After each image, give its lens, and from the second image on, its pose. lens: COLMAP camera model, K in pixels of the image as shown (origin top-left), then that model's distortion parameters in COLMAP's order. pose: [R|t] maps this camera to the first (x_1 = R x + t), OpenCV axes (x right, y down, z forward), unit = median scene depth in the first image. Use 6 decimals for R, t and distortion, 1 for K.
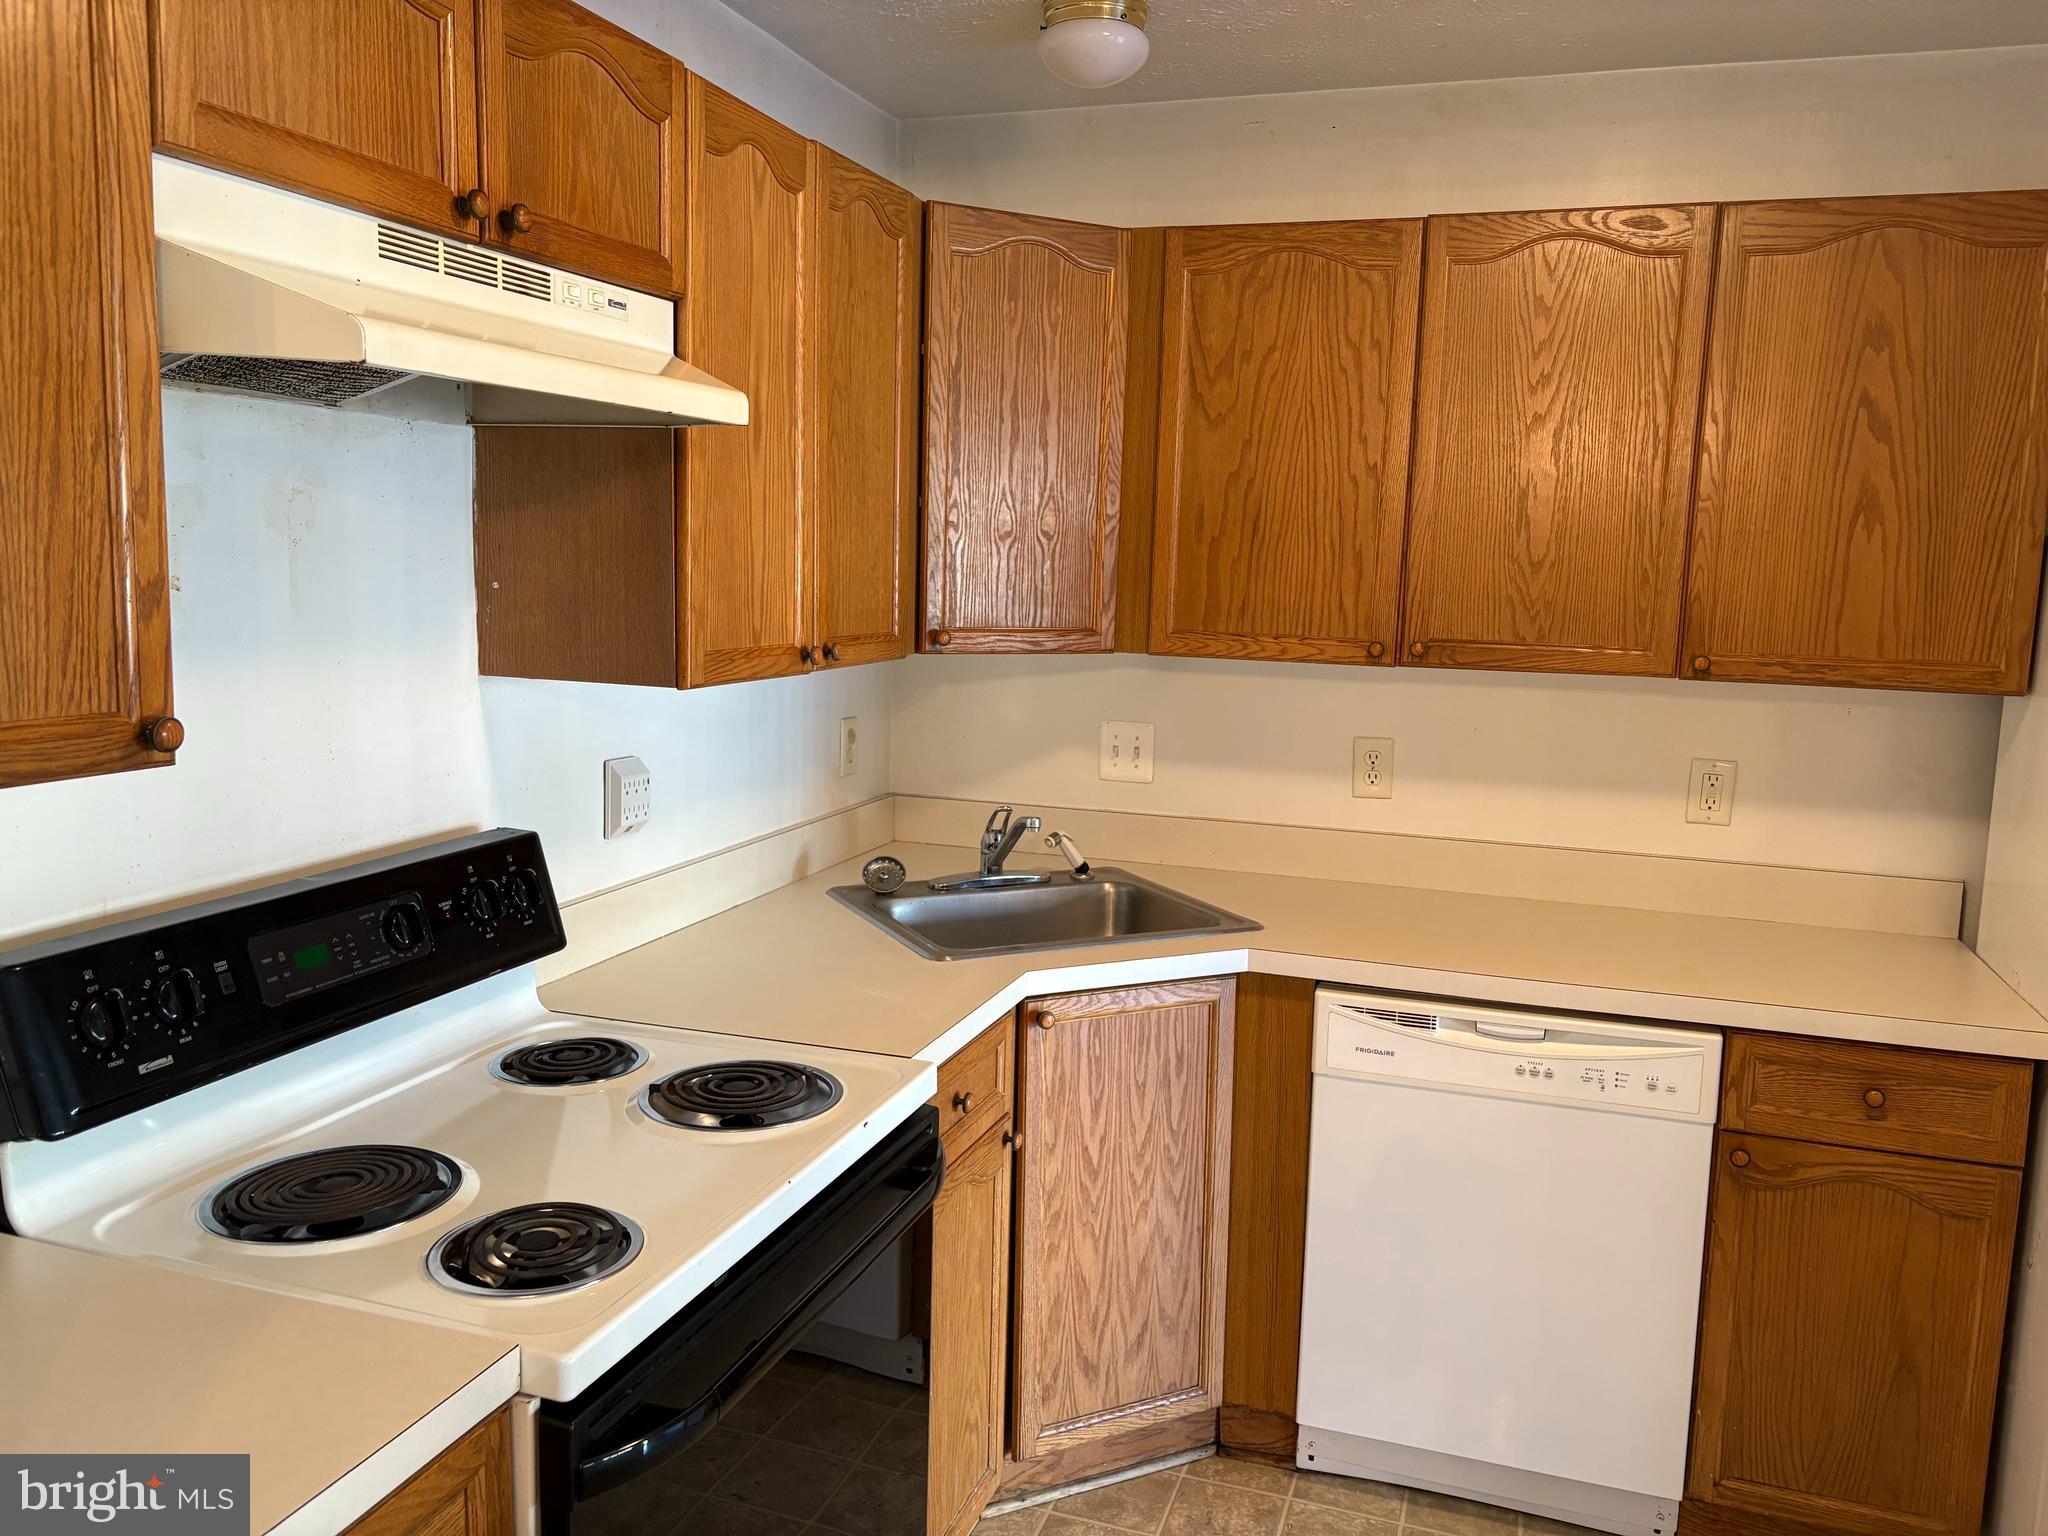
lens RADIAL K [[1592.9, 0, 994.8], [0, 1592.9, 766.2], [0, 0, 1]] dist [0.005814, 0.004397]
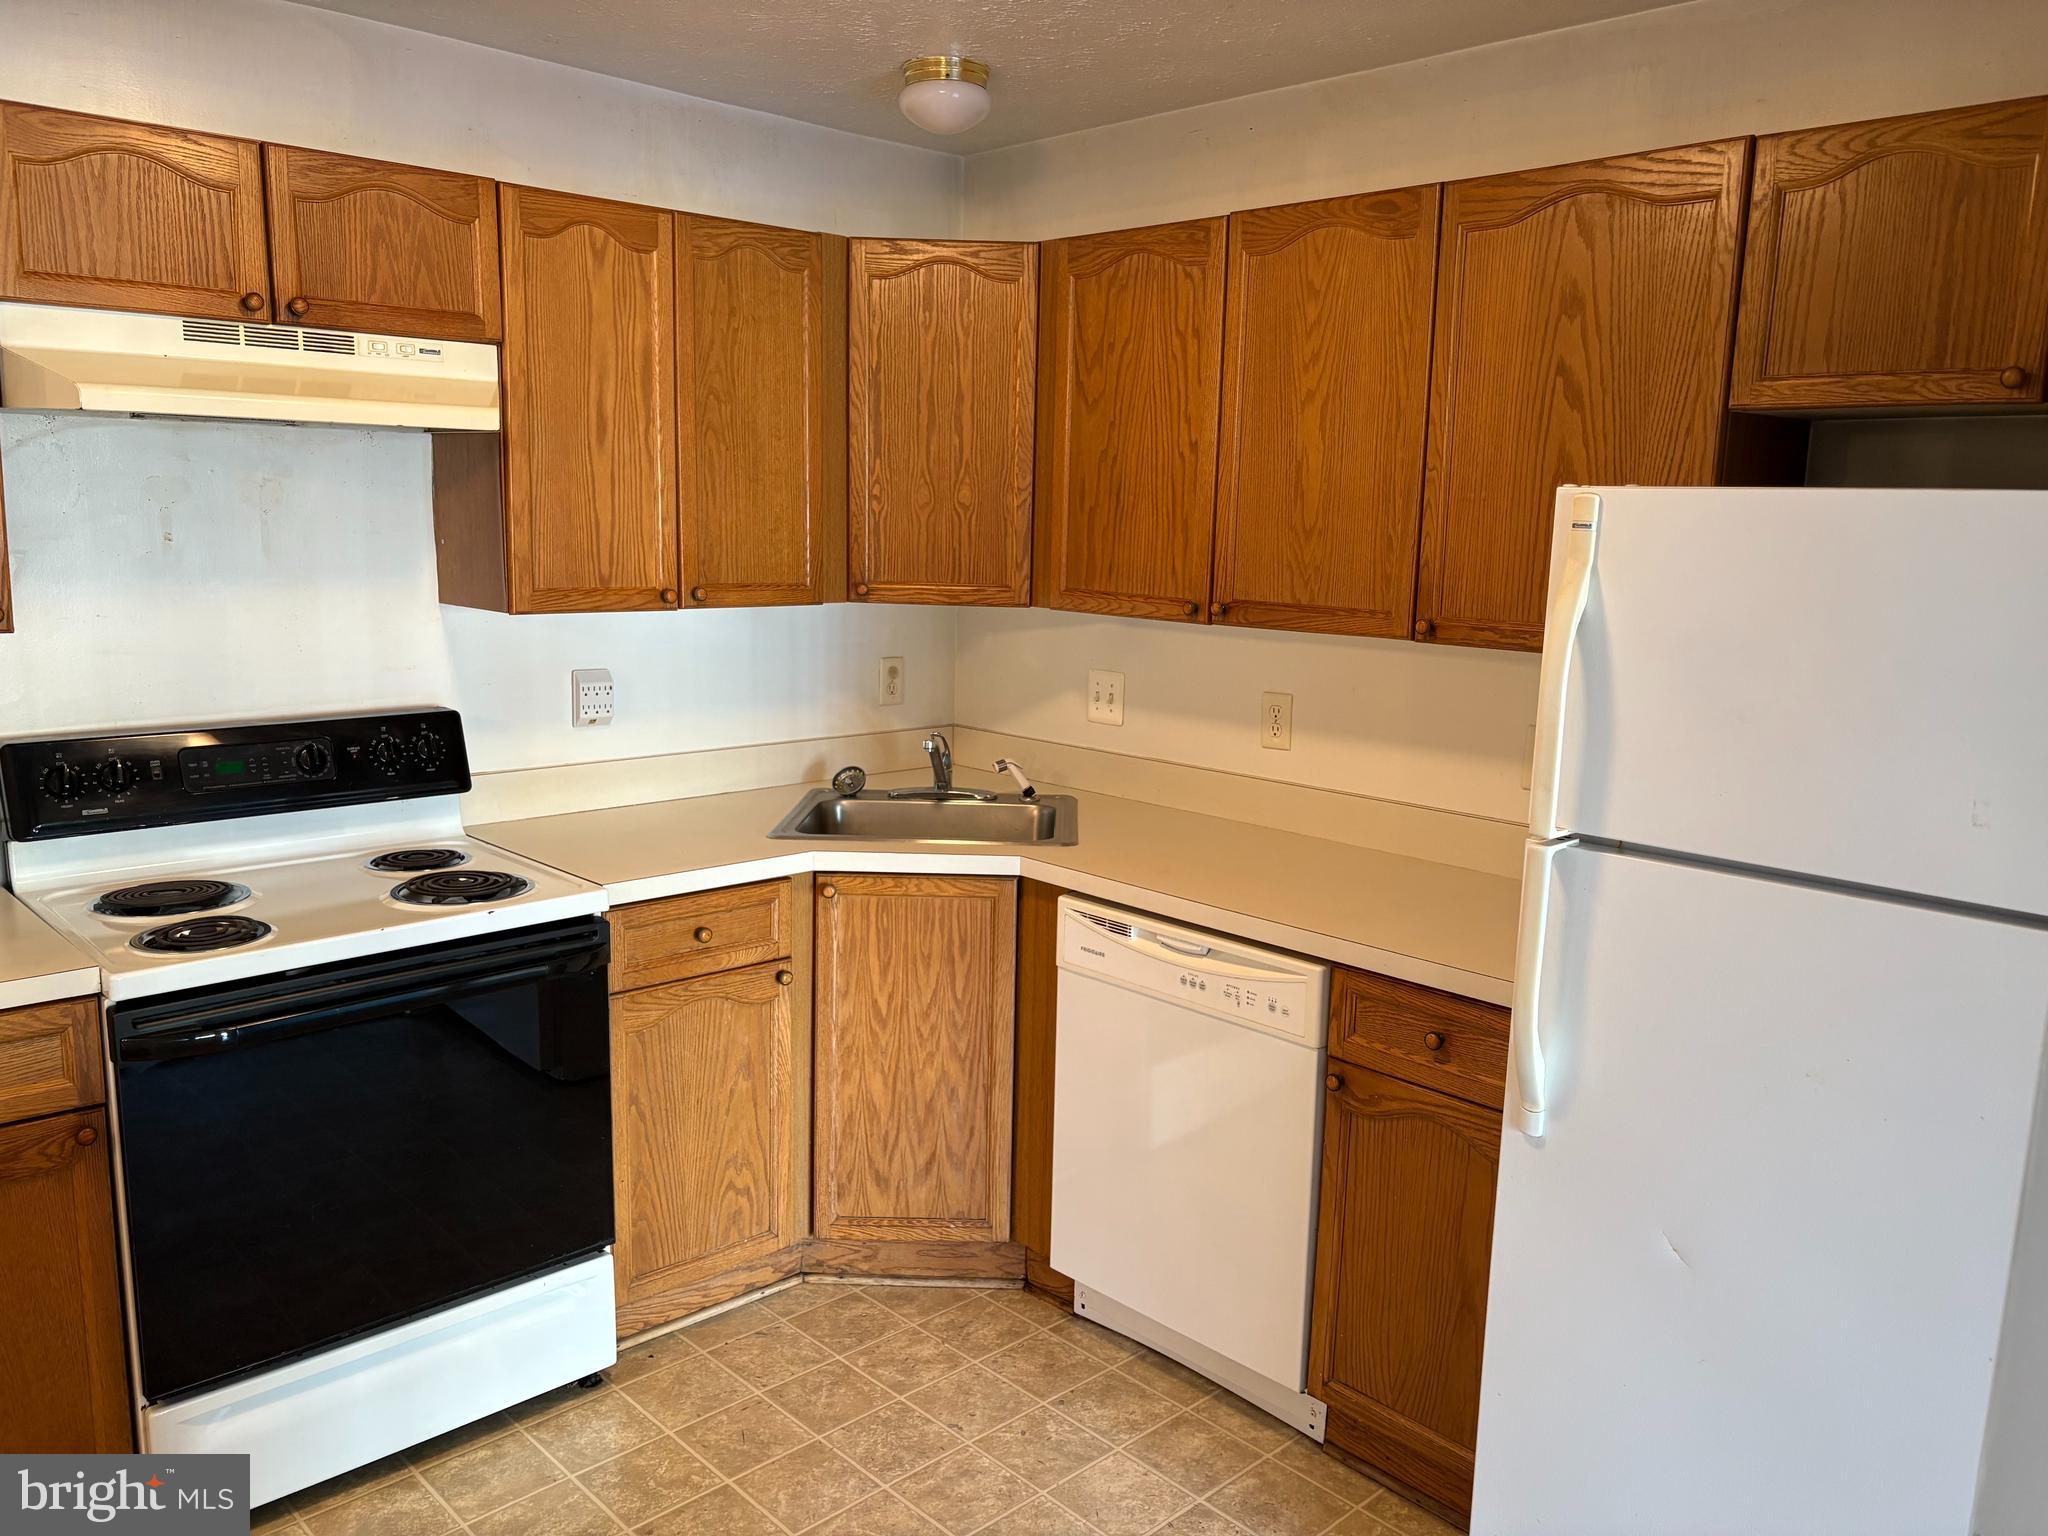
lens RADIAL K [[1577.4, 0, 950.2], [0, 1577.4, 768.4], [0, 0, 1]] dist [0.080855, -0.114594]
pose [[0.883221, 0.073735, -0.463125, 0.663287], [-0.063779, 0.997273, 0.037146, 0.009216], [0.464600, -0.003271, 0.885514, -0.067815]]
